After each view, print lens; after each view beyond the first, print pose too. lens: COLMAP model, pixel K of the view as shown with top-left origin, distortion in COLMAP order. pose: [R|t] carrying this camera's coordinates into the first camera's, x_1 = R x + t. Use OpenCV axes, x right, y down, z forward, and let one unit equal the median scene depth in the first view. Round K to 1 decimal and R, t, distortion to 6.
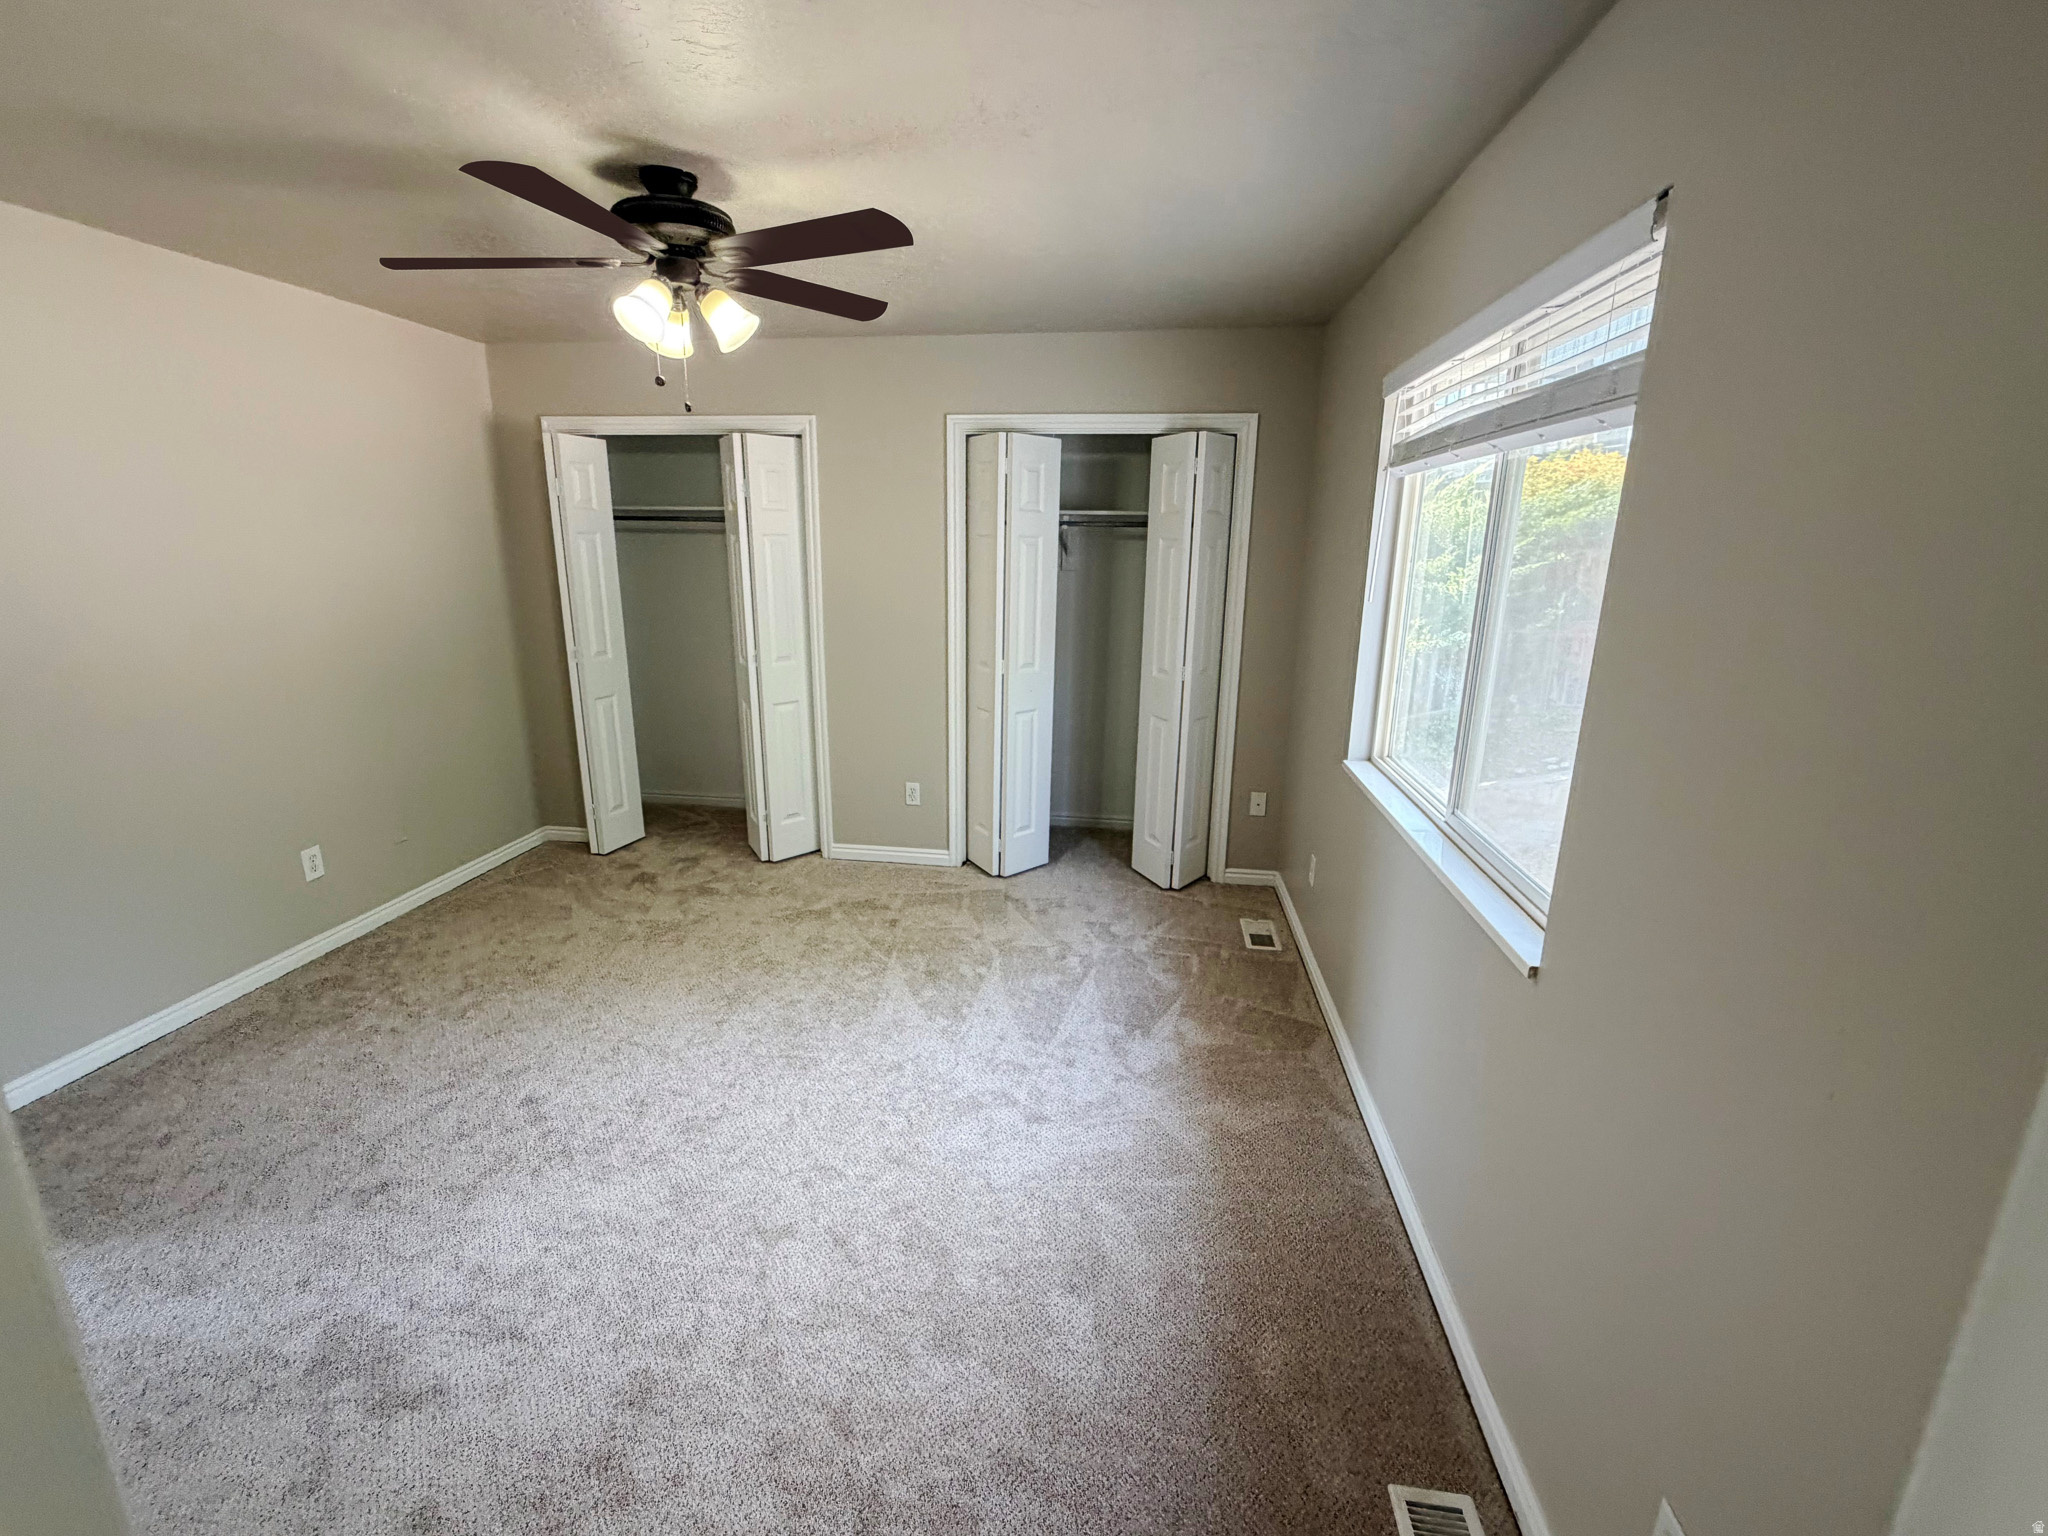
lens RADIAL K [[878.2, 0, 1025.2], [0, 878.2, 777.1], [0, 0, 1]] dist [0.001433, -0.000011]
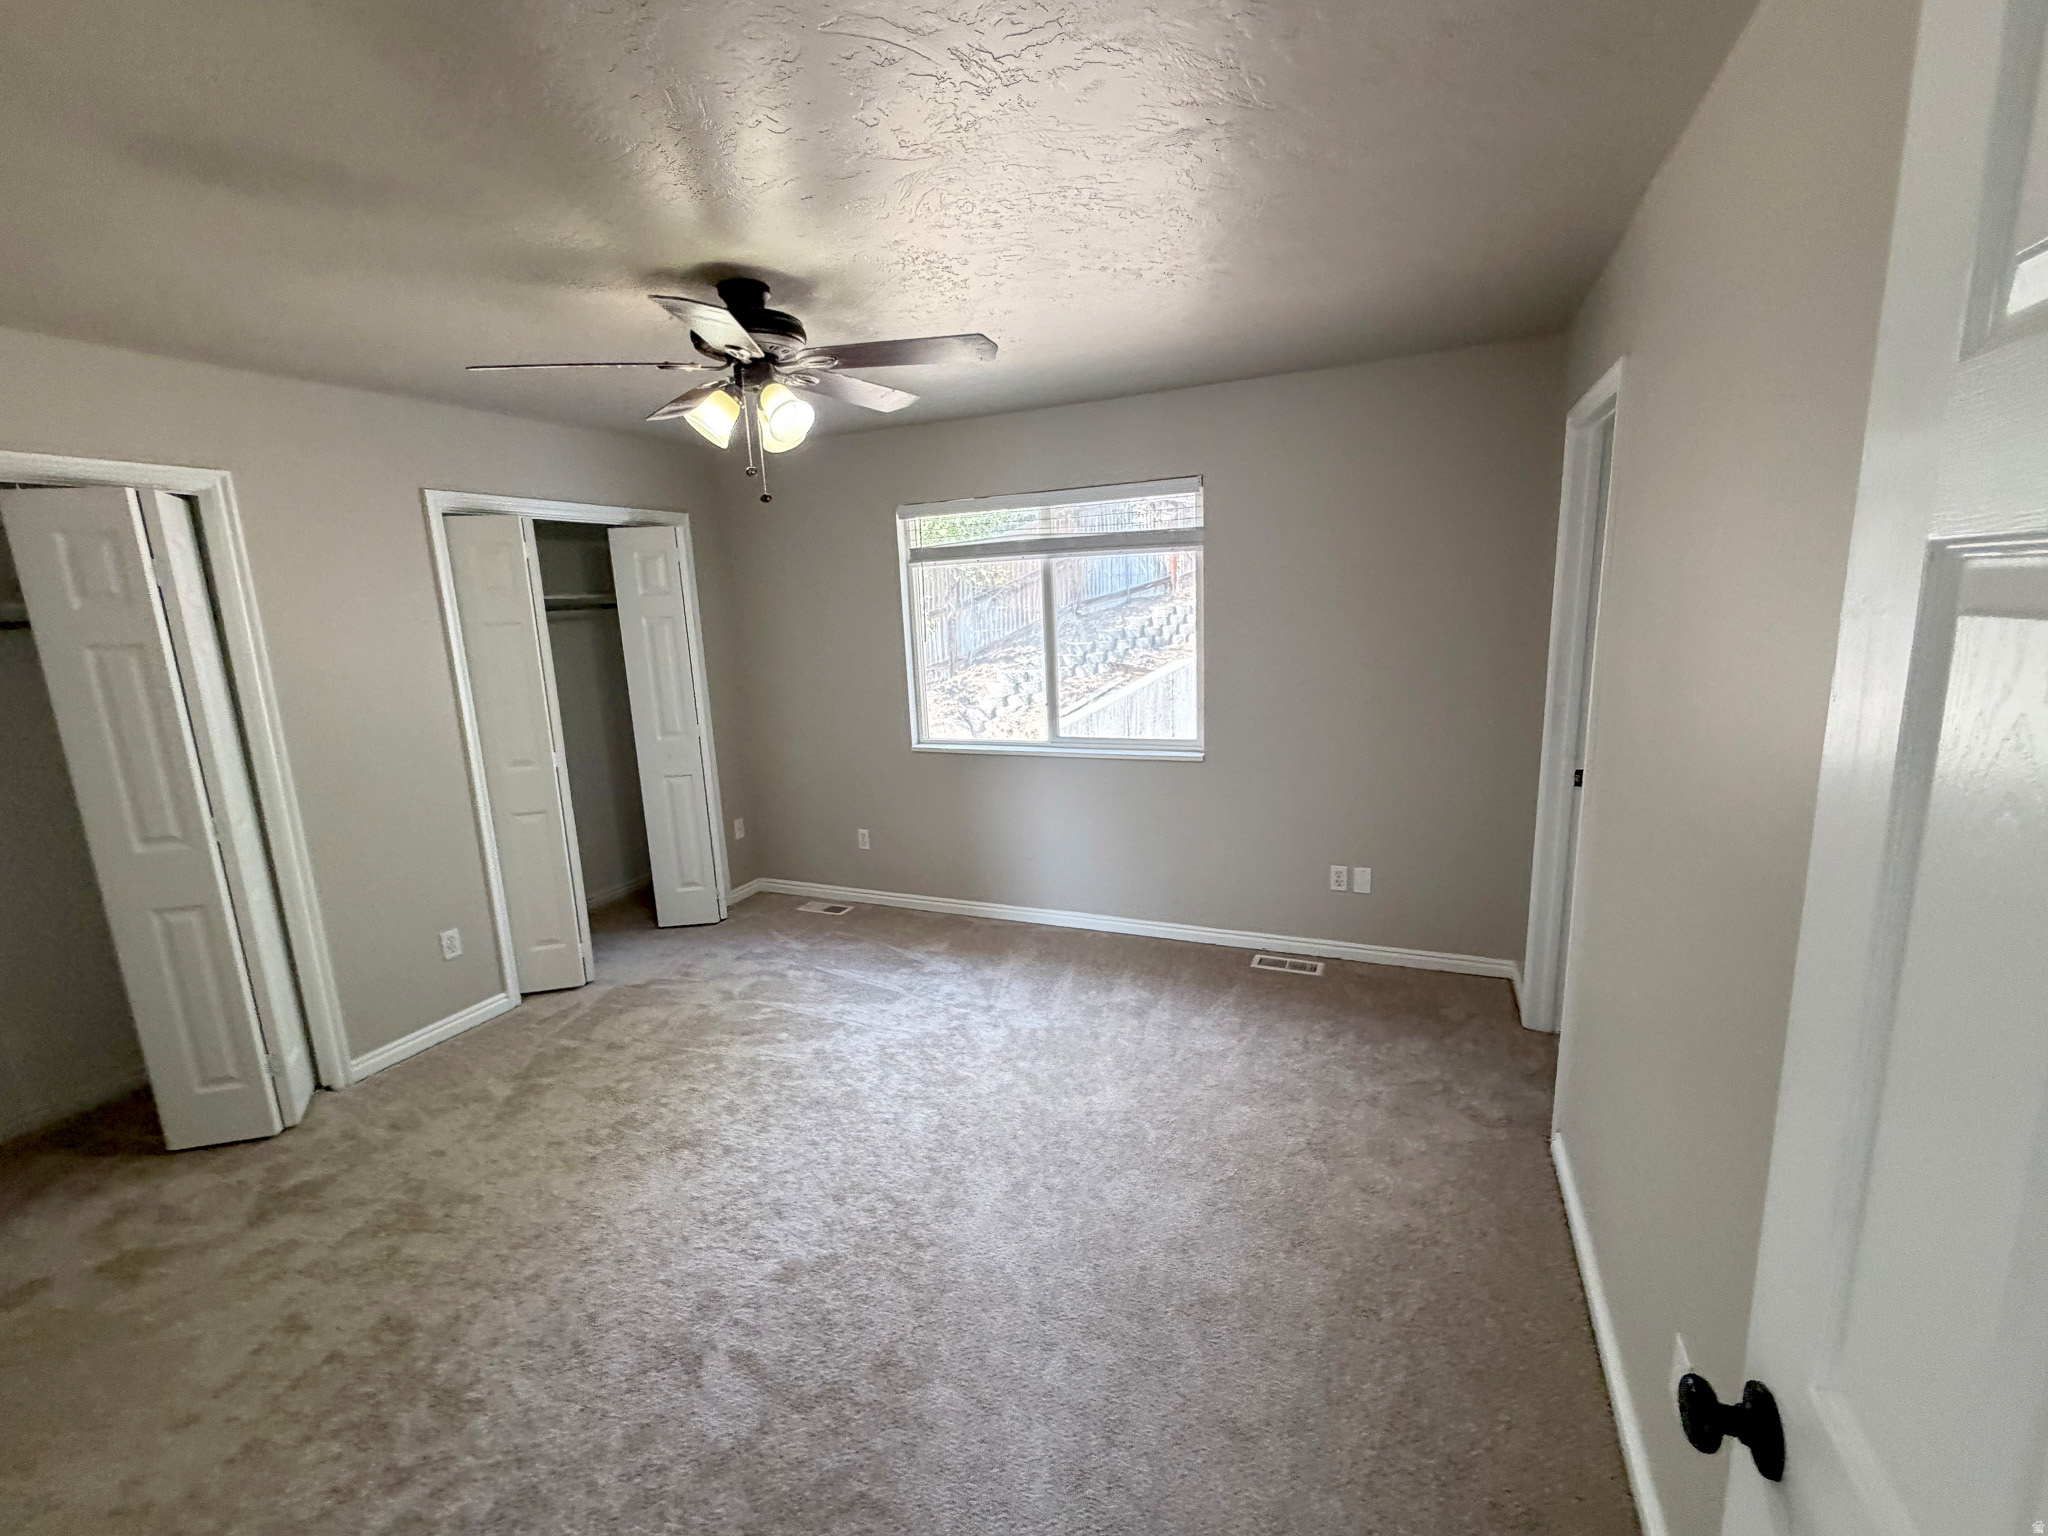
lens RADIAL K [[828.1, 0, 1024.0], [0, 828.1, 768.0], [0, 0, 1]] dist [-0.000494, -0.000287]
pose [[0.295459, -0.214484, 0.930968, -0.765602], [0.295660, 0.947161, 0.124382, -0.086480], [-0.908454, 0.238500, 0.343261, 0.268722]]
